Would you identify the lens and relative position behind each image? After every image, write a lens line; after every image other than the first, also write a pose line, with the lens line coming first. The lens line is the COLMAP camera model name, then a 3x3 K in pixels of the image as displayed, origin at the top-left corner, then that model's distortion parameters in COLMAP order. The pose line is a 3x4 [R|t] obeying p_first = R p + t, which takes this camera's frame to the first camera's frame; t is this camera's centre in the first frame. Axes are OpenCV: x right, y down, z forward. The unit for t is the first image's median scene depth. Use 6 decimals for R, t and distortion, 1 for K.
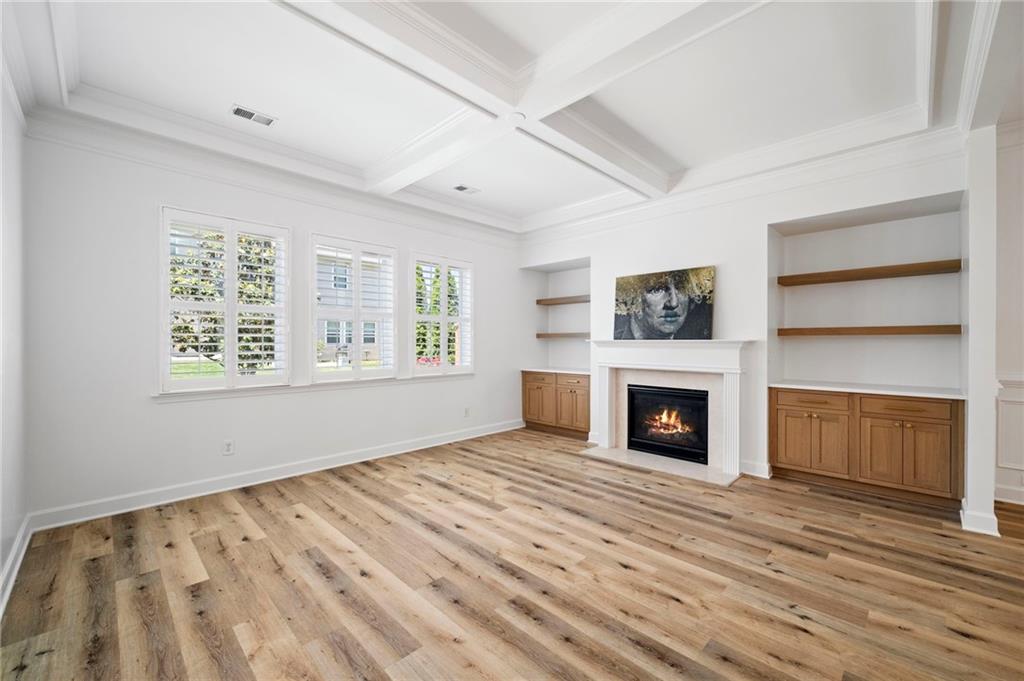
lens RADIAL K [[404.7, 0, 517.4], [0, 404.7, 343.4], [0, 0, 1]] dist [-0.002761, 0.000494]
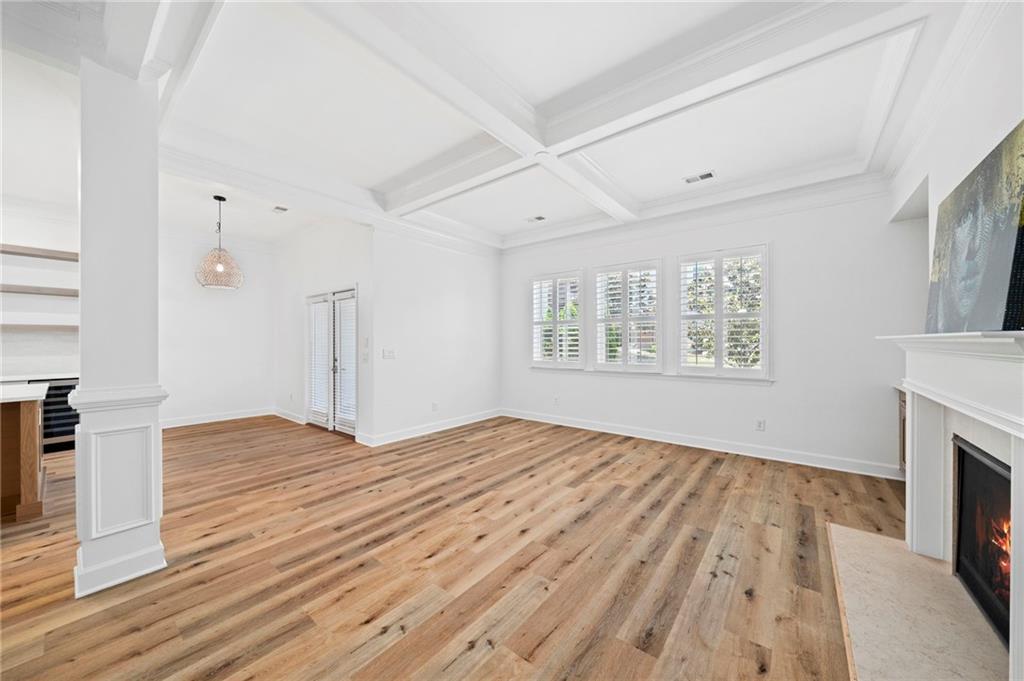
lens RADIAL K [[361.0, 0, 521.4], [0, 361.0, 342.3], [0, 0, 1]] dist [-0.000008, -0.000370]
pose [[0.121761, 0.000587, -0.992559, 0.978244], [-0.001570, 0.999999, 0.000399, -0.000816], [0.992558, 0.001509, 0.121762, 0.745939]]
